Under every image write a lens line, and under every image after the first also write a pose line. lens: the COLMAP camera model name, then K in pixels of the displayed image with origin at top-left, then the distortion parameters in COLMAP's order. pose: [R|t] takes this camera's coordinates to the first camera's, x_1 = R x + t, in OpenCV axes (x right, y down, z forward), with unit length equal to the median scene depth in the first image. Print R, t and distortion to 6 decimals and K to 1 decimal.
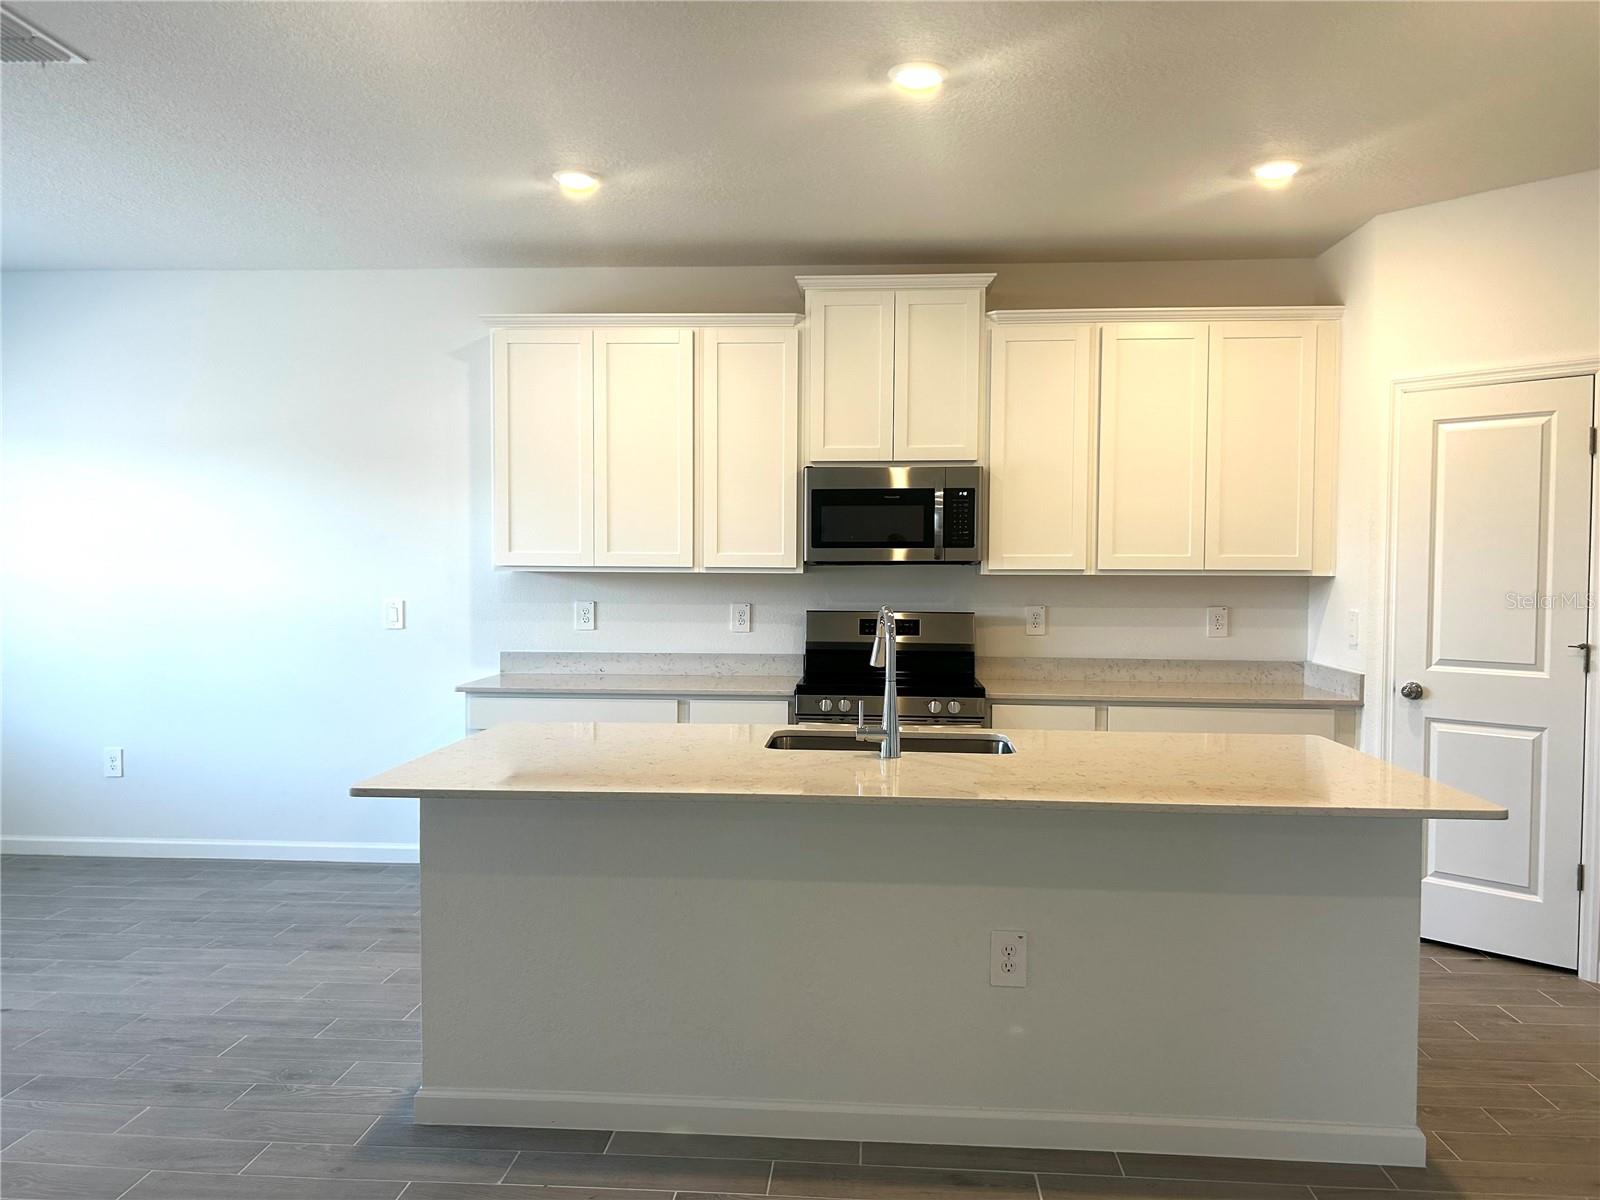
lens RADIAL K [[1201.8, 0, 796.2], [0, 1201.8, 615.7], [0, 0, 1]] dist [0.059213, -0.075658]
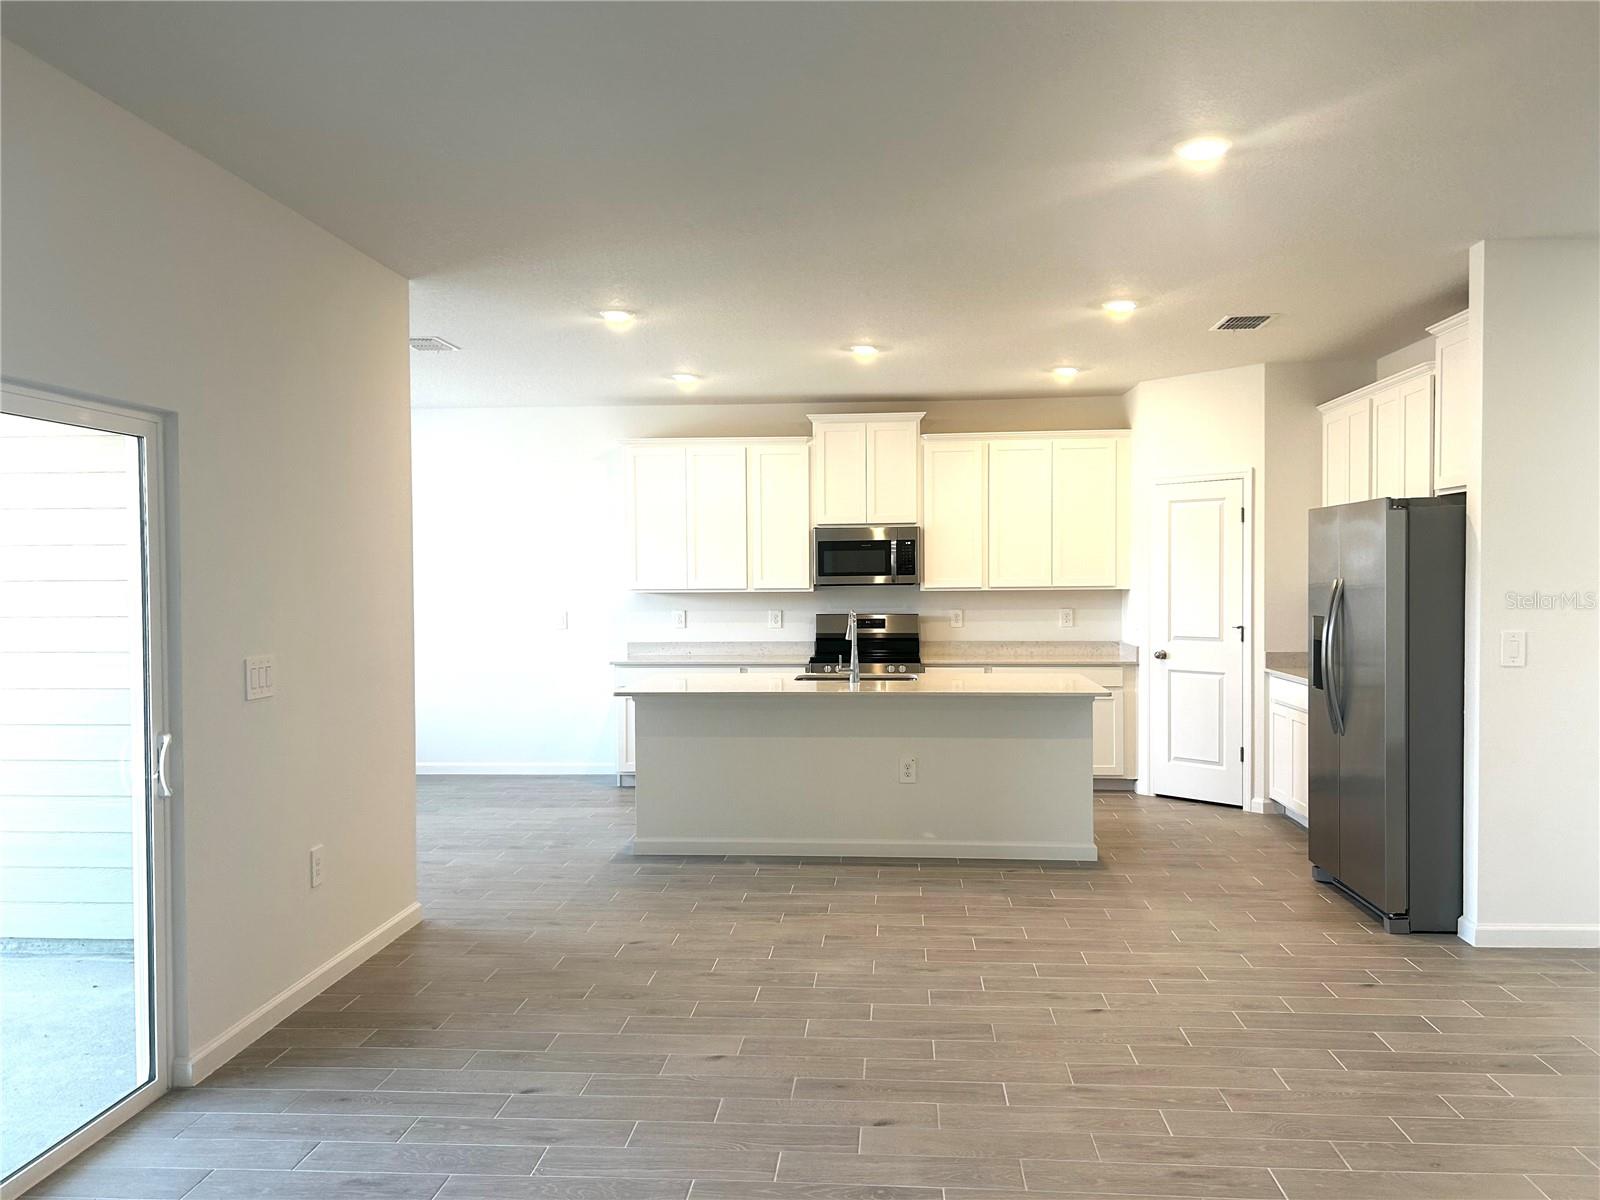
lens RADIAL K [[1201.8, 0, 796.2], [0, 1201.8, 615.7], [0, 0, 1]] dist [0.059213, -0.075658]
pose [[0.999816, -0.012947, -0.014132, 0.005023], [0.012840, 0.999888, -0.007668, 0.010682], [0.014230, 0.007485, 0.999871, -0.671078]]
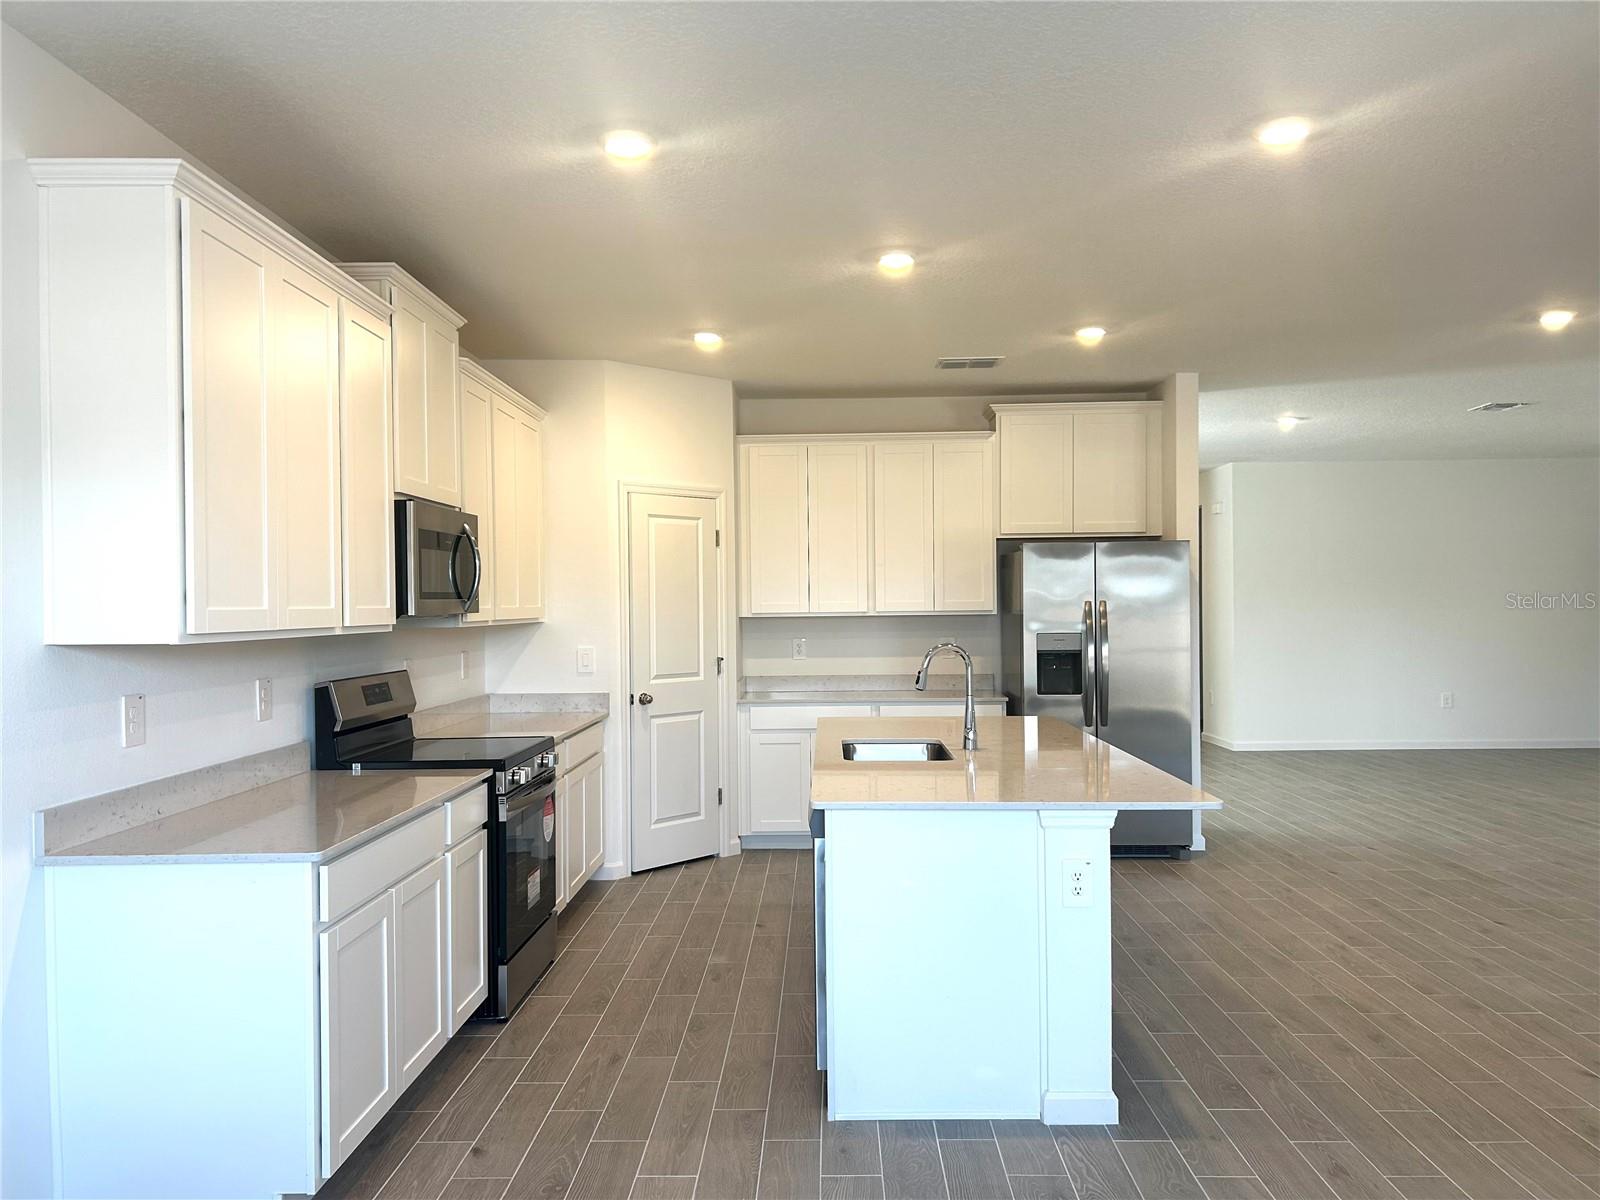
lens RADIAL K [[1201.8, 0, 796.2], [0, 1201.8, 615.7], [0, 0, 1]] dist [0.059213, -0.075658]
pose [[-0.051992, -0.009917, 0.998598, -0.828292], [0.050499, 0.998645, 0.012546, -0.040617], [-0.997370, 0.051081, -0.051421, 0.788310]]
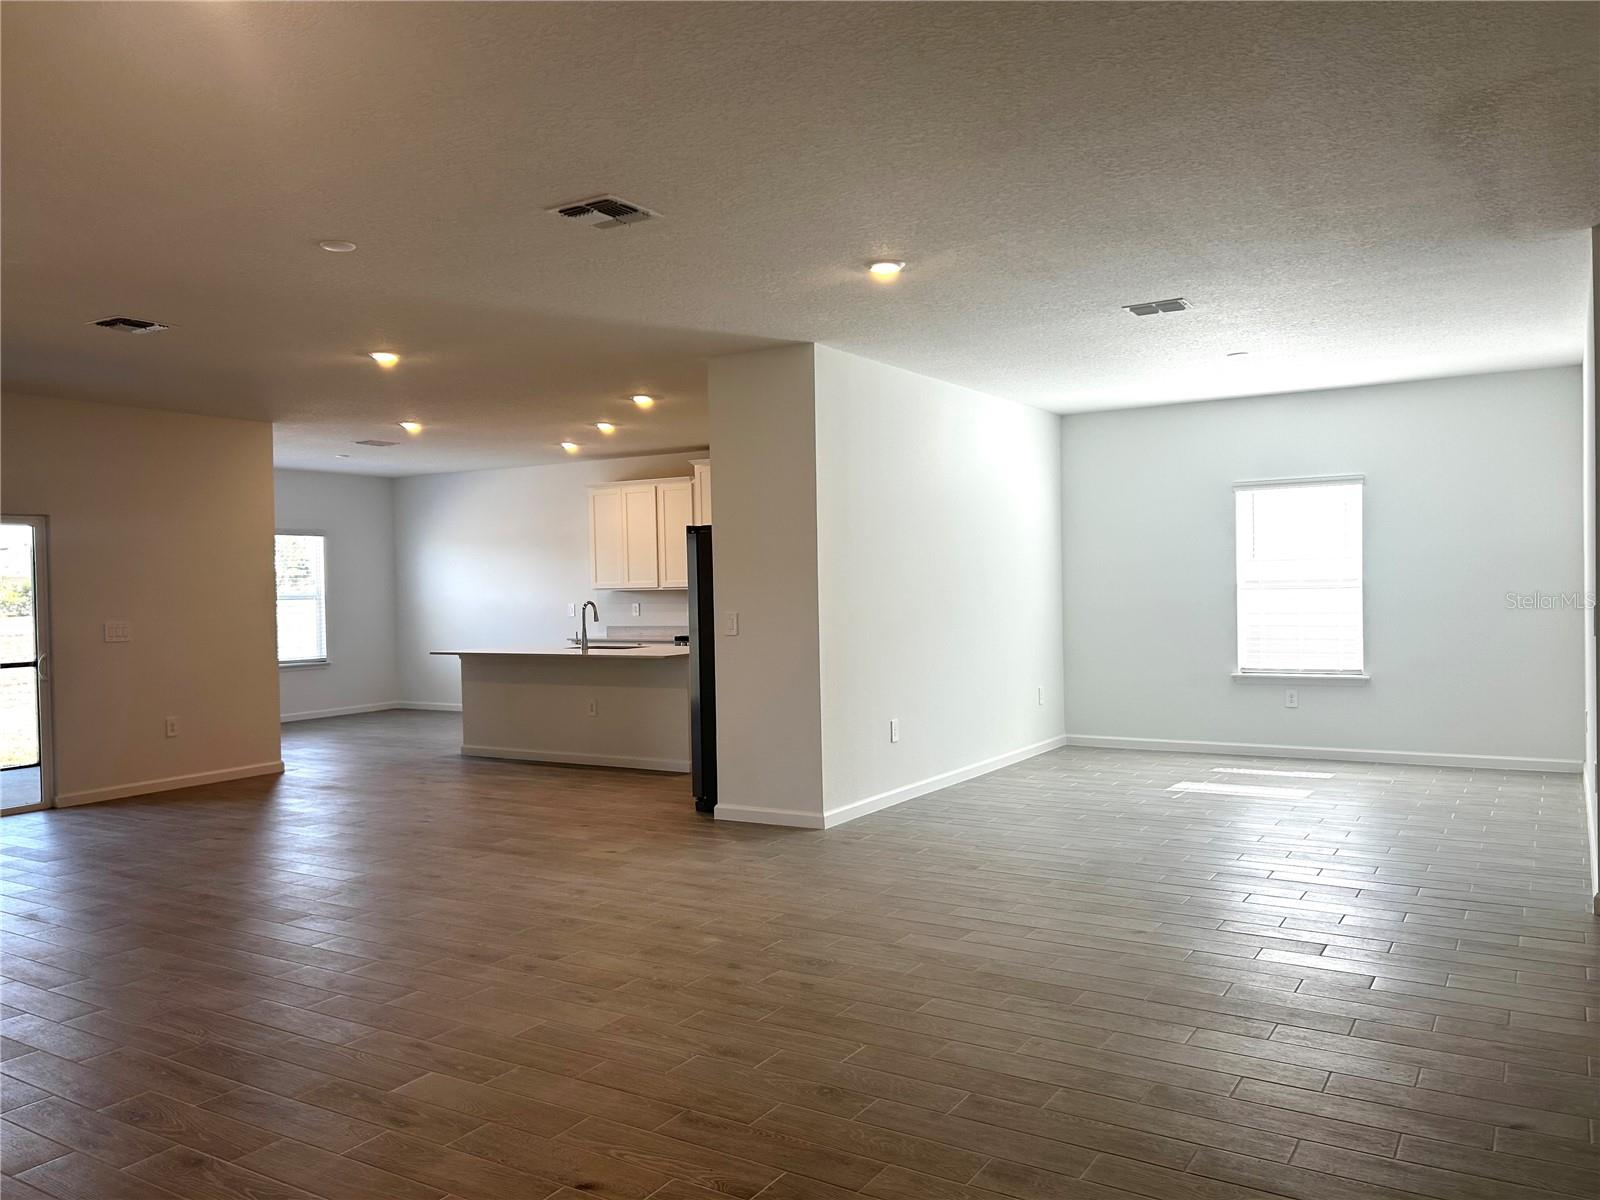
lens RADIAL K [[1201.8, 0, 796.2], [0, 1201.8, 615.7], [0, 0, 1]] dist [0.059213, -0.075658]
pose [[0.887342, -0.009998, -0.461003, 1.241188], [0.005981, 0.999930, -0.010174, 0.039919], [0.461073, 0.006271, 0.887340, -0.947106]]
